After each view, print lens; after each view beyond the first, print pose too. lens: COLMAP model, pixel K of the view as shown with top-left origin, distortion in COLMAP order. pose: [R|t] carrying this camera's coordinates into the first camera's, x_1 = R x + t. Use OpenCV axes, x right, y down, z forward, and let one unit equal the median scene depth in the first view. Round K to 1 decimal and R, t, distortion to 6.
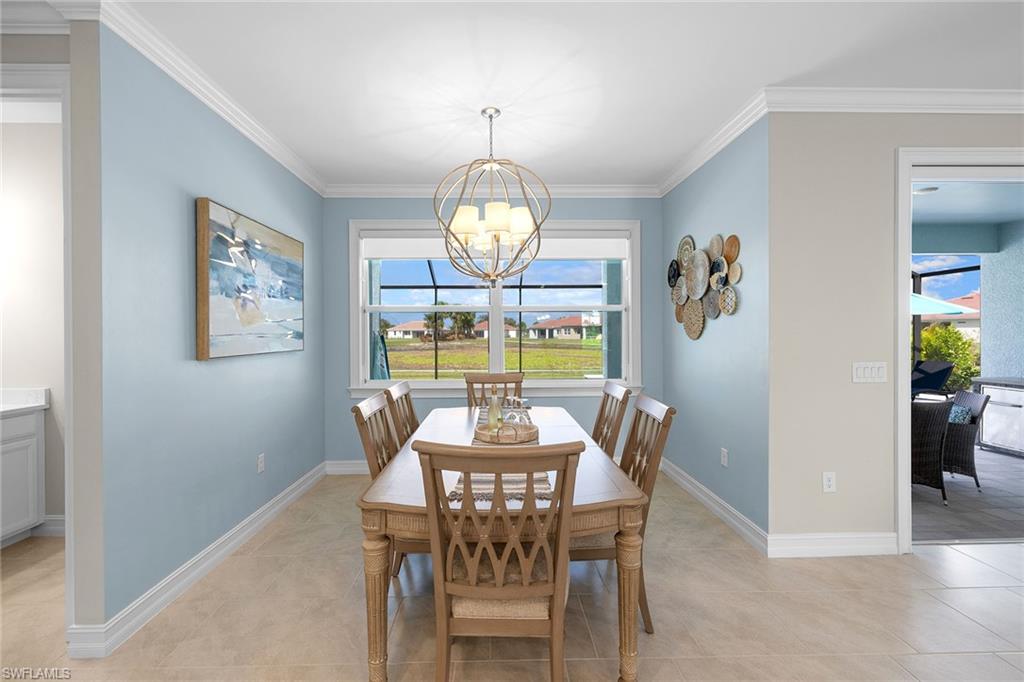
lens RADIAL K [[437.7, 0, 506.6], [0, 437.7, 340.1], [0, 0, 1]] dist [-0.000154, 0.001349]
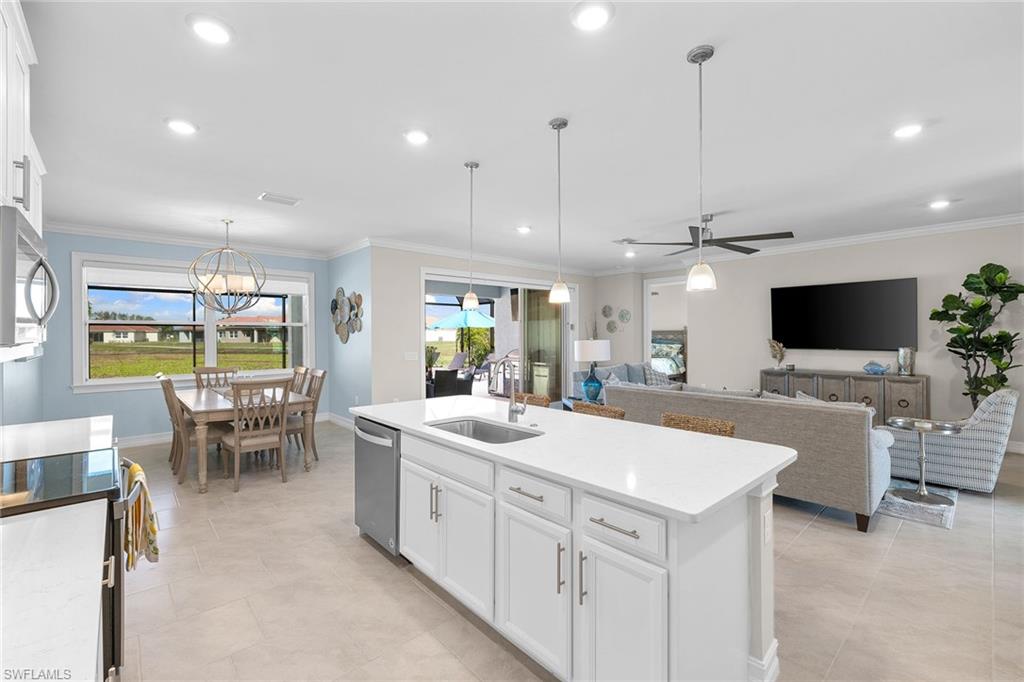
lens RADIAL K [[437.7, 0, 506.3], [0, 437.7, 334.5], [0, 0, 1]] dist [-0.000154, 0.001349]
pose [[0.765442, -0.000442, 0.643505, -0.209902], [0.011819, 0.999841, -0.013371, -0.005233], [-0.643396, 0.017840, 0.765325, -0.748087]]
